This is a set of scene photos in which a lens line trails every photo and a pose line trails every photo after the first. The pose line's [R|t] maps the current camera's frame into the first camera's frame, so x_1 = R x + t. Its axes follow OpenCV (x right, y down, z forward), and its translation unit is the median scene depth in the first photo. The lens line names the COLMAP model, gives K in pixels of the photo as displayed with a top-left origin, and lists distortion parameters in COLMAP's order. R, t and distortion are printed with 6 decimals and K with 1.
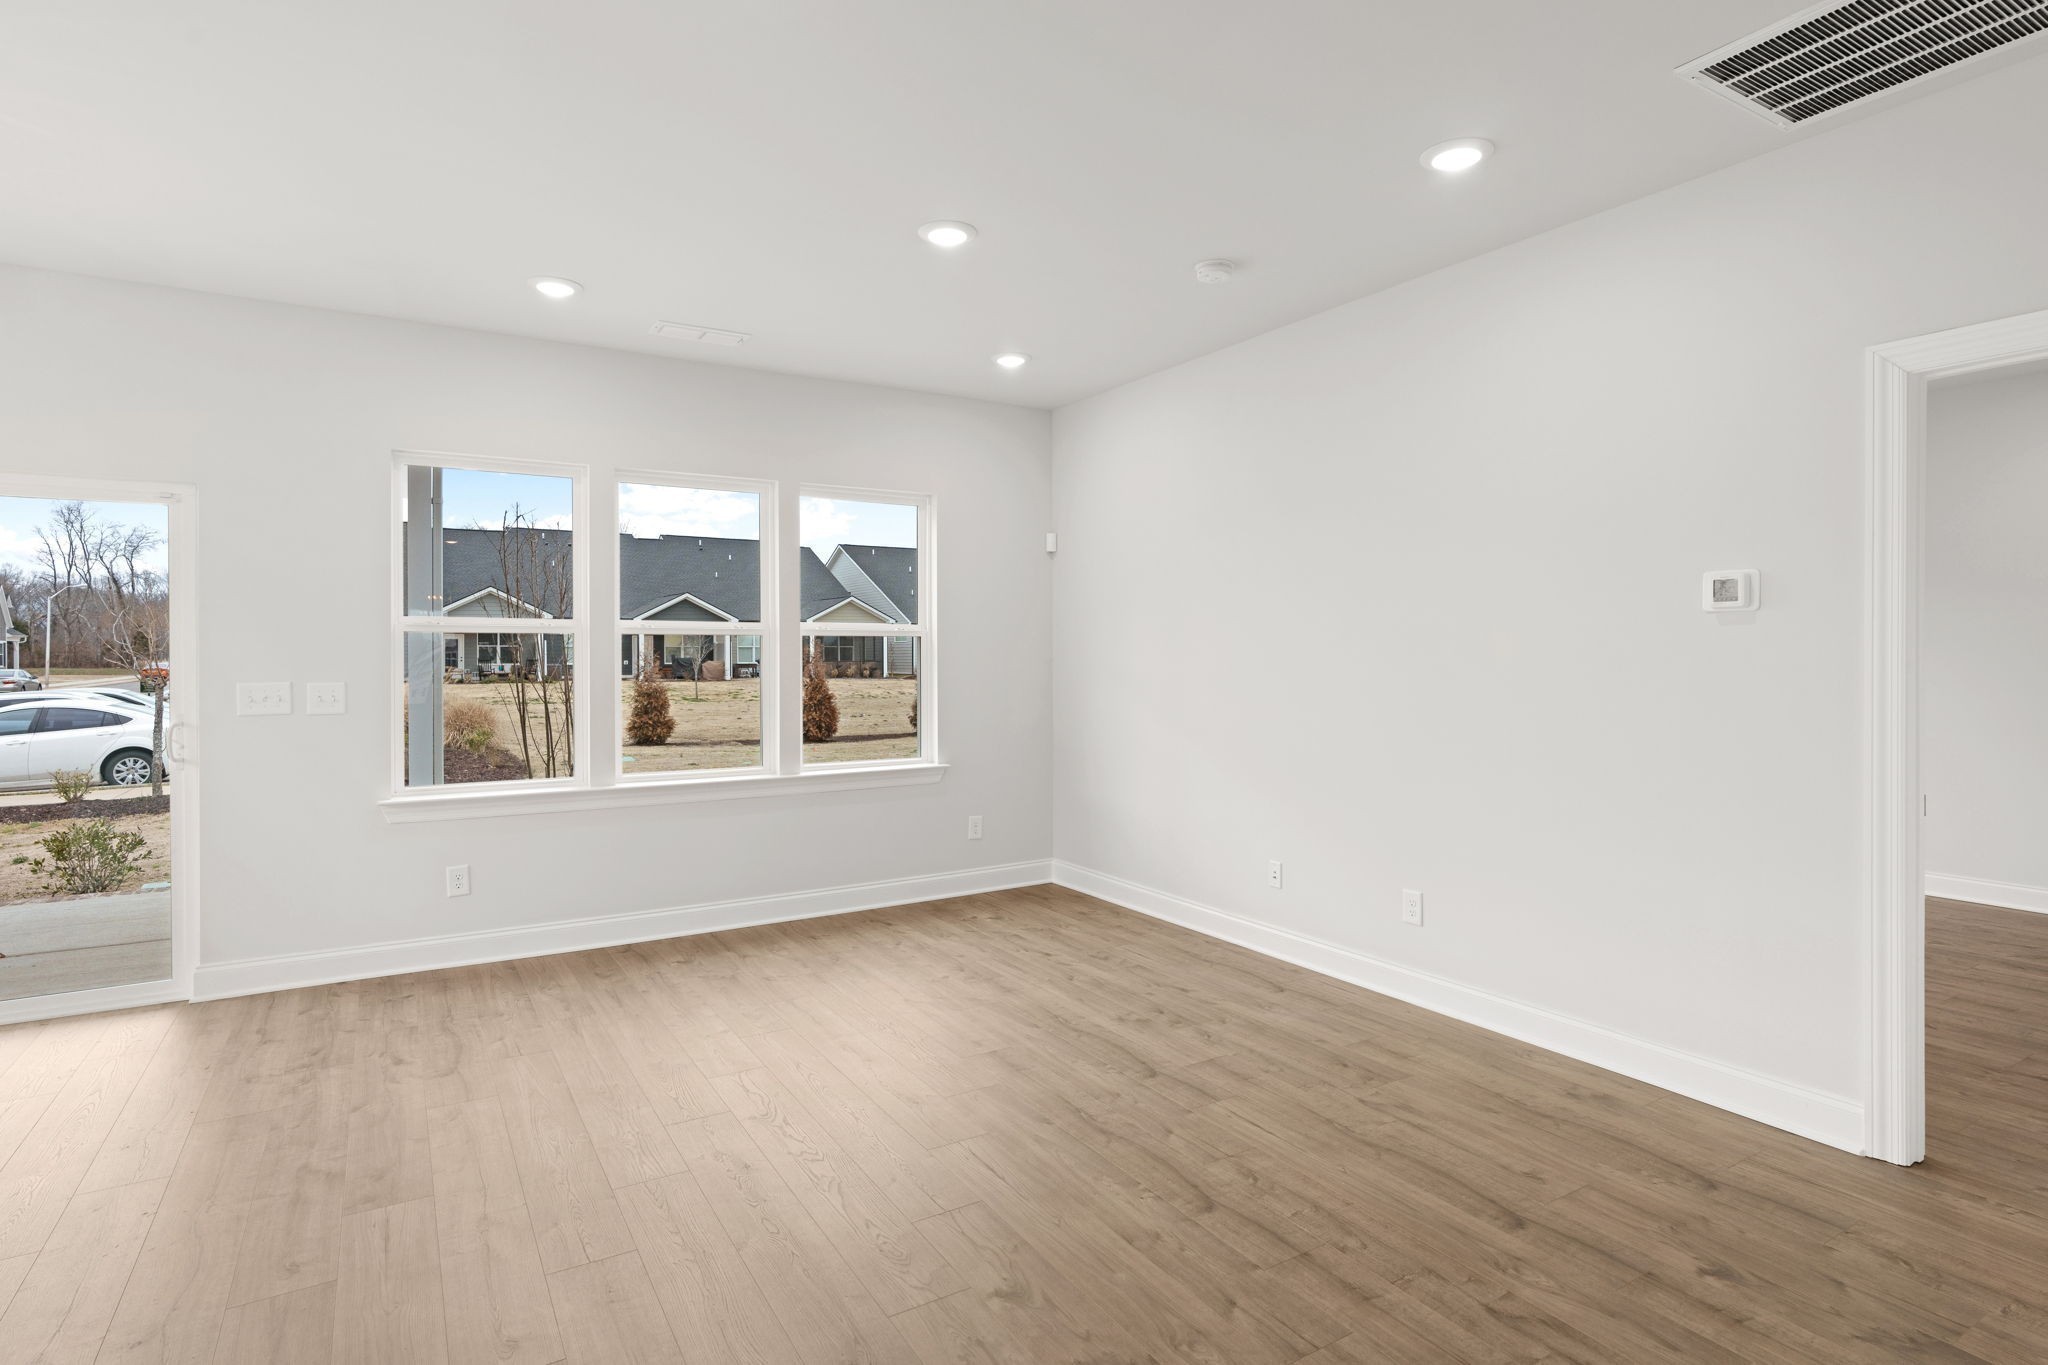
lens RADIAL K [[1013.1, 0, 1023.0], [0, 1013.1, 648.2], [0, 0, 1]] dist [-0.013472, 0.000473]
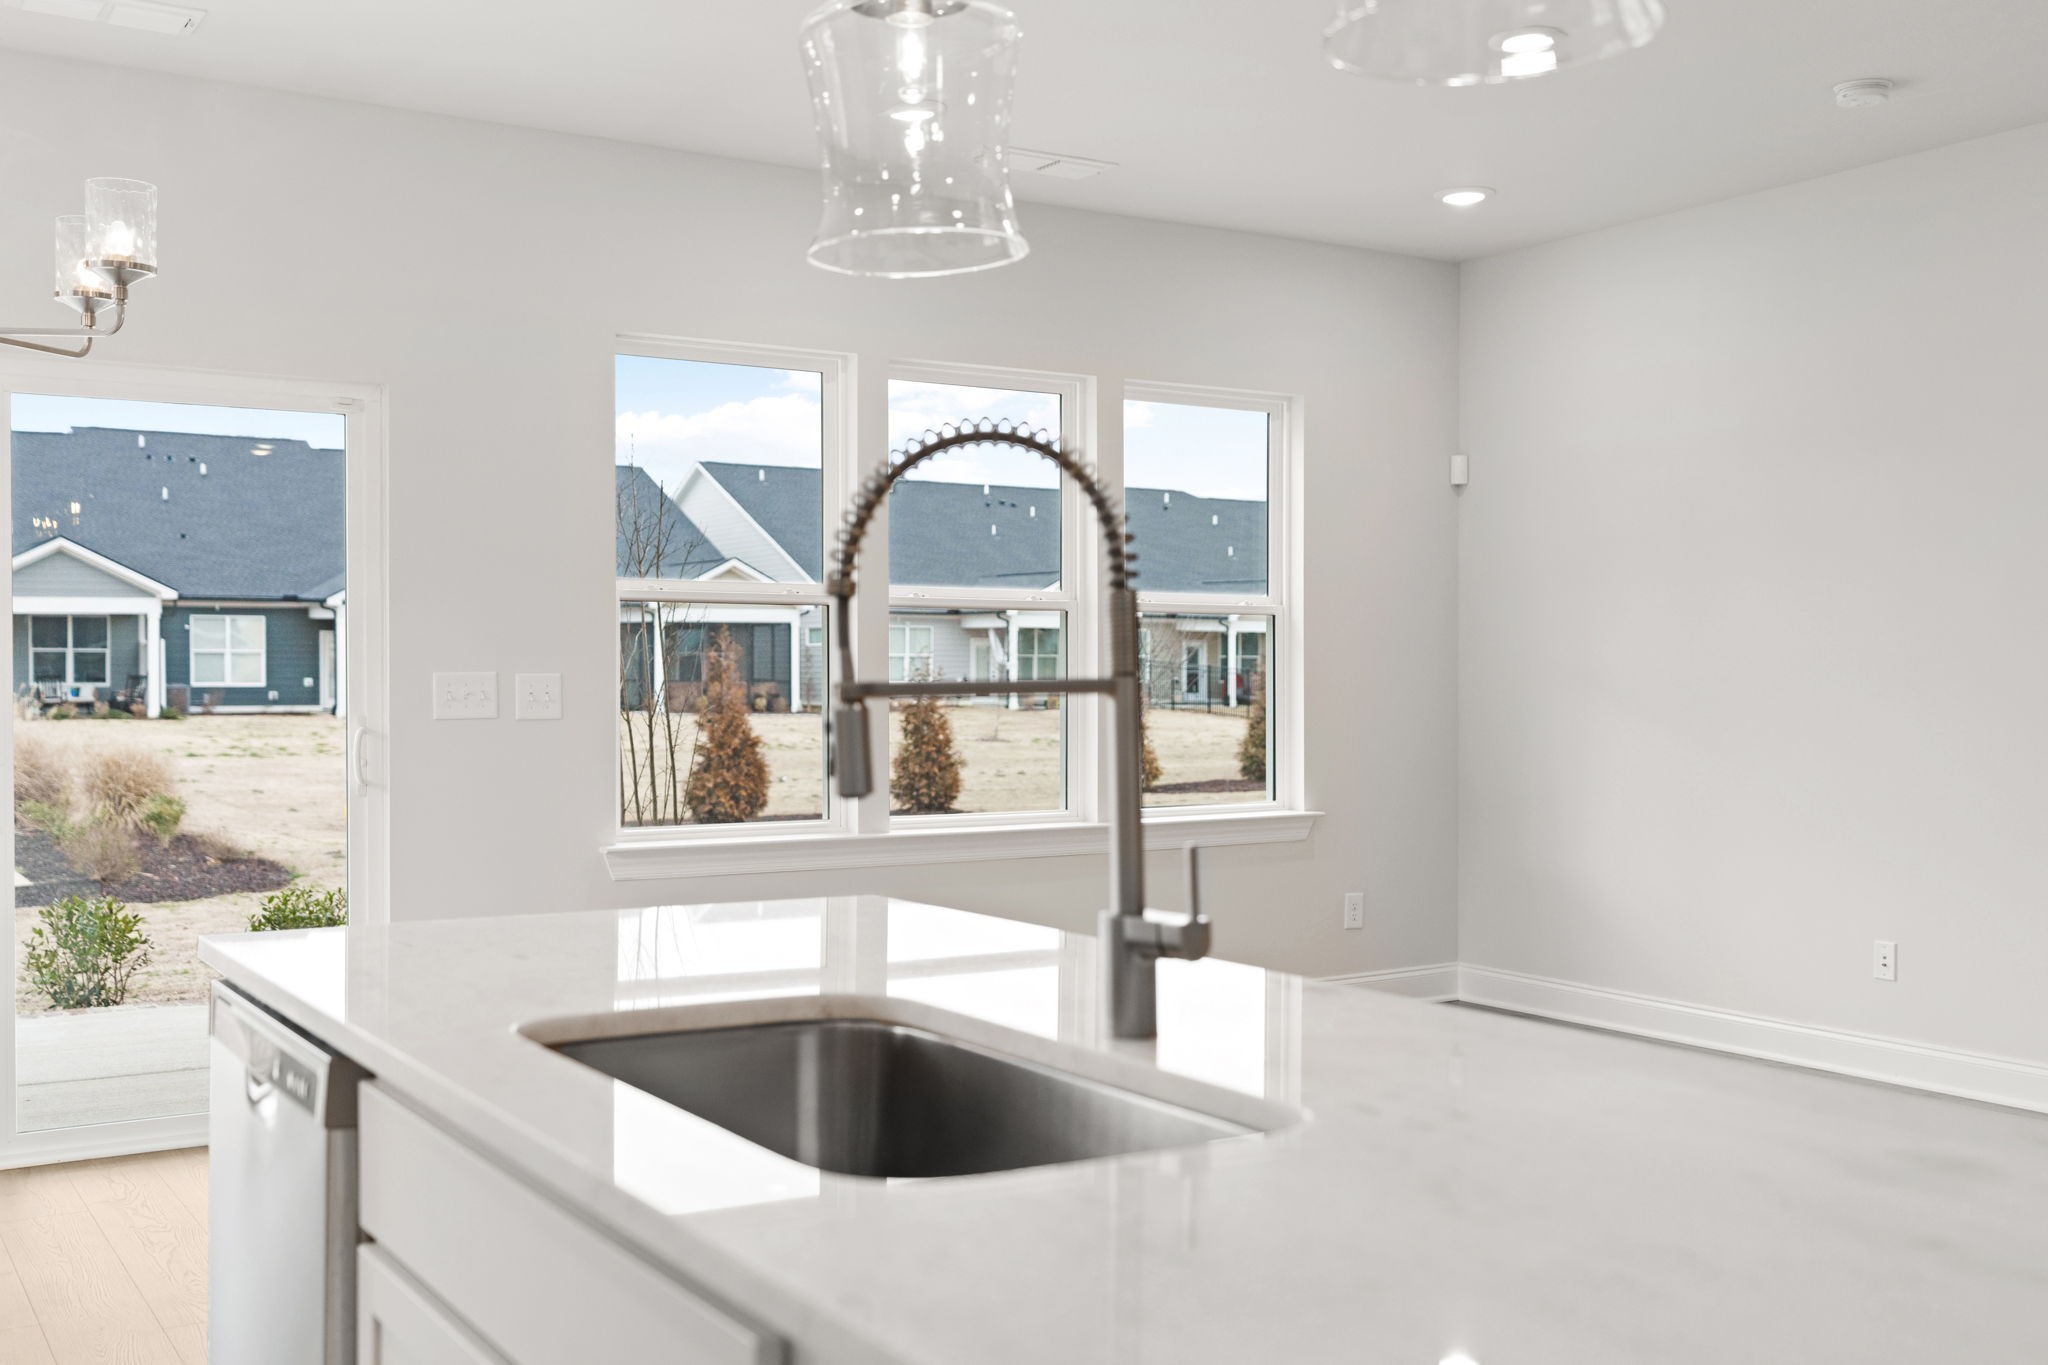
lens RADIAL K [[1932.0, 0, 1024.0], [0, 1932.0, 682.5], [0, 0, 1]] dist [0.004763, -0.007760]
pose [[0.999996, 0.002795, -0.000950, -0.342287], [-0.002783, 0.999924, 0.011984, 0.022669], [0.000983, -0.011981, 0.999928, -0.312446]]
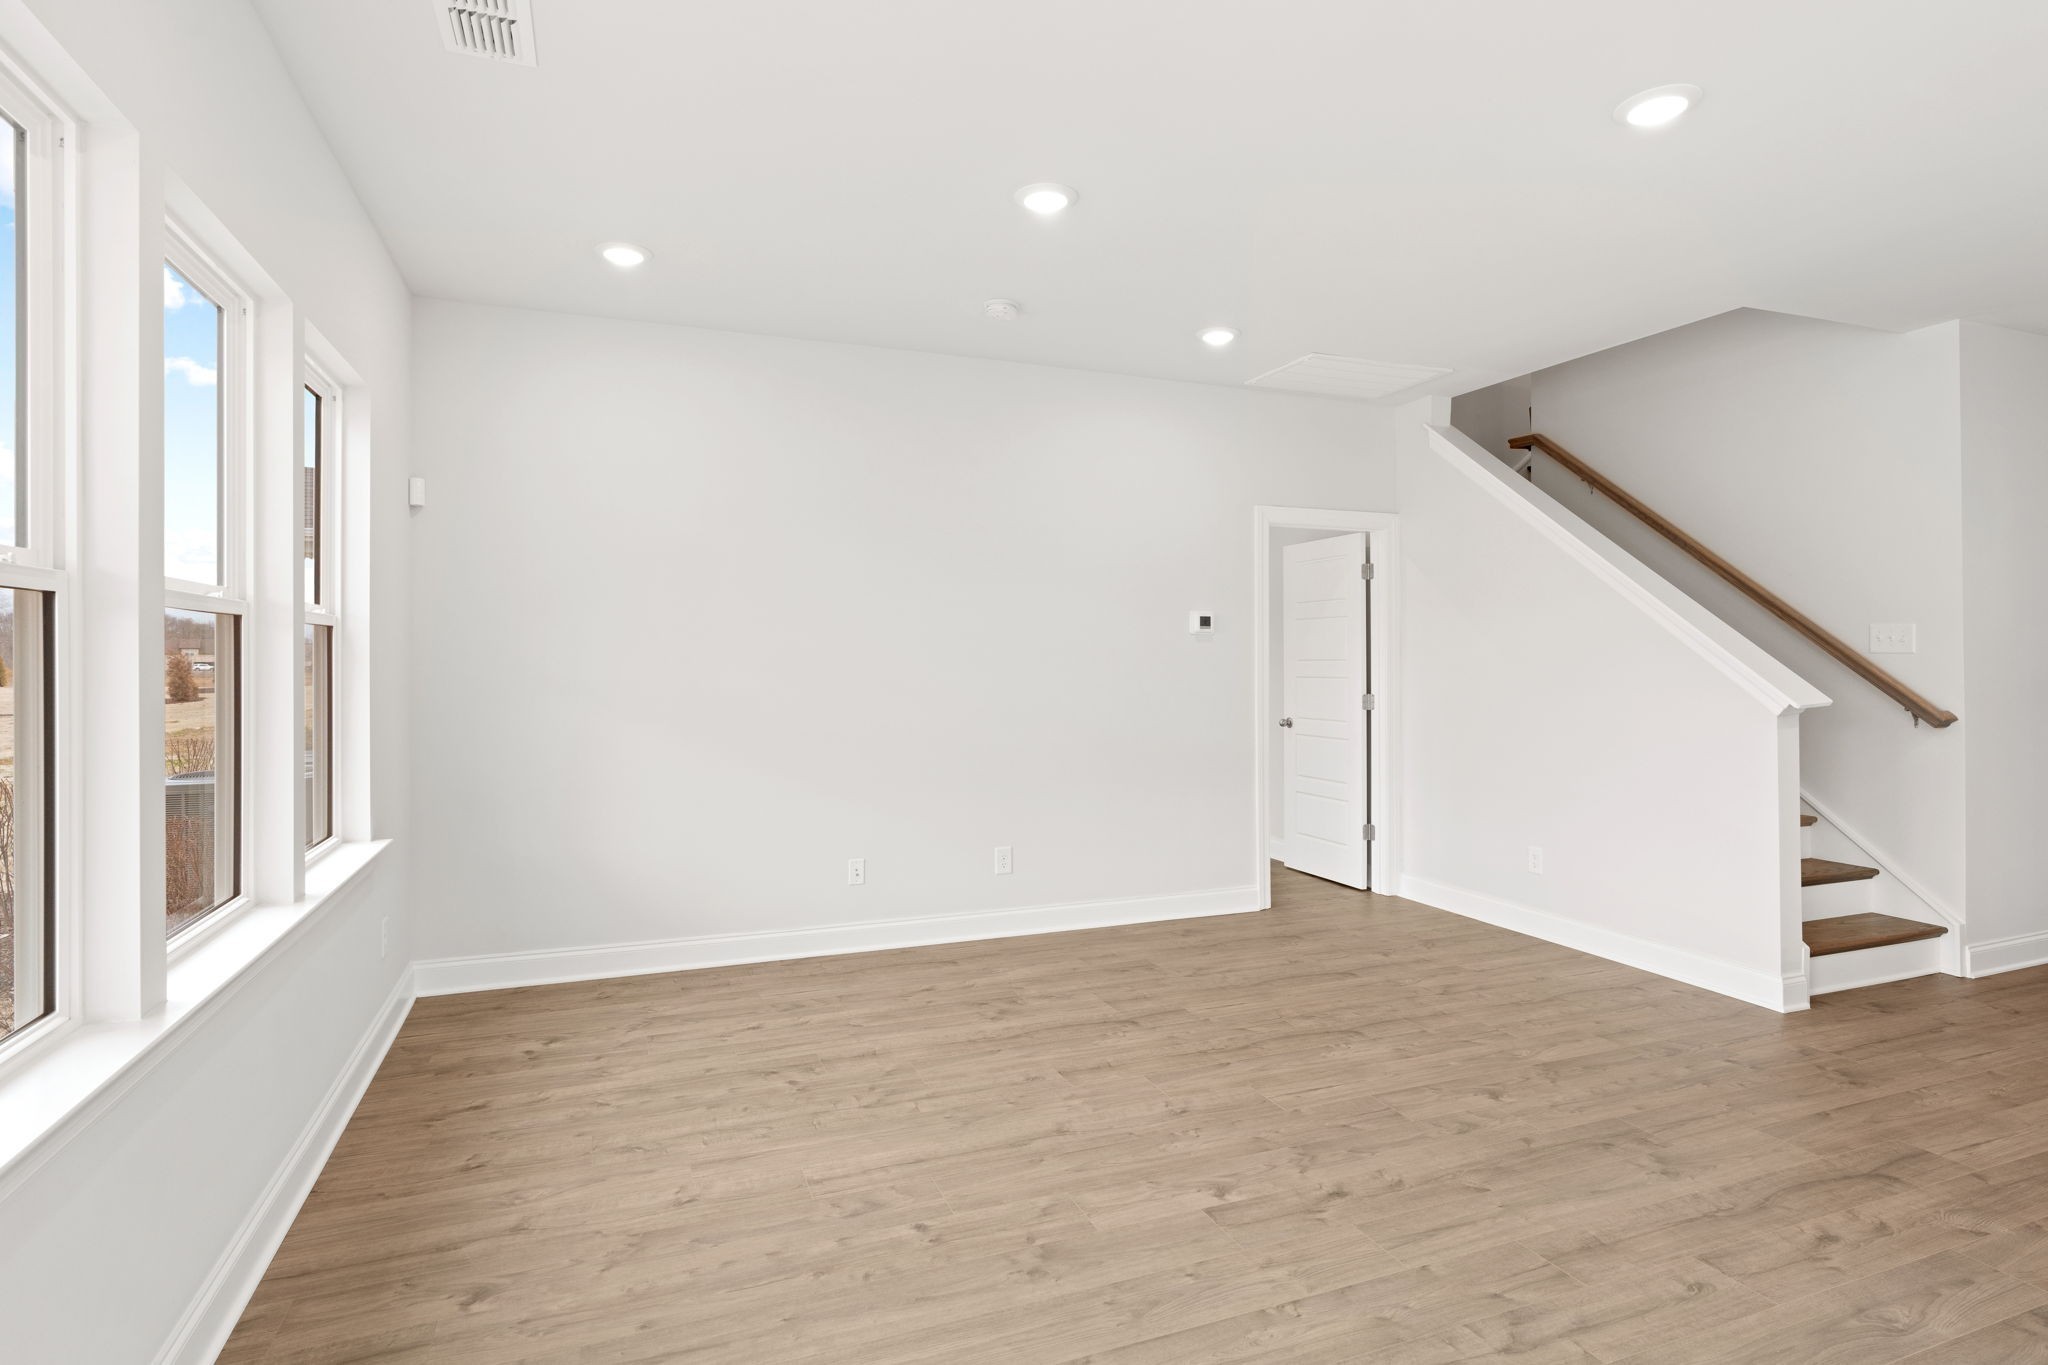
lens RADIAL K [[1013.1, 0, 1023.0], [0, 1013.1, 648.2], [0, 0, 1]] dist [-0.013472, 0.000473]
pose [[0.204868, 0.010111, 0.978737, -0.758394], [-0.005342, 0.999943, -0.009212, 0.005012], [-0.978775, -0.003341, 0.204911, 0.652616]]
